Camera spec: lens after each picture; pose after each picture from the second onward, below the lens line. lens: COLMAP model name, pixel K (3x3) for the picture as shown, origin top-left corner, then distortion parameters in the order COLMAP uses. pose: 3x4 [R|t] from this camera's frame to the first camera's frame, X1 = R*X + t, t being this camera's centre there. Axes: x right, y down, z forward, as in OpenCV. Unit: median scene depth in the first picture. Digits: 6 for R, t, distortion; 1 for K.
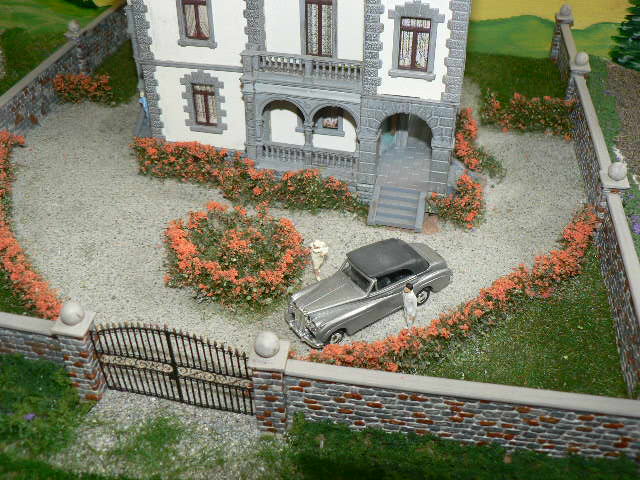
lens RADIAL K [[705.7, 0, 320.0], [0, 705.7, 240.0], [0, 0, 1]] dist [-0.212214, 0.228592]
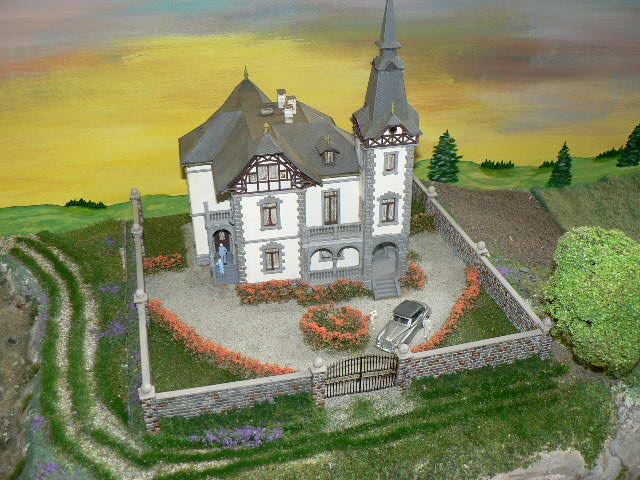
lens RADIAL K [[705.7, 0, 320.0], [0, 705.7, 240.0], [0, 0, 1]] dist [-0.212214, 0.228592]
pose [[0.907890, -0.212869, 0.361139, -0.768703], [0.257785, 0.962841, -0.080527, -0.065332], [-0.330578, 0.166206, 0.929028, -0.837184]]
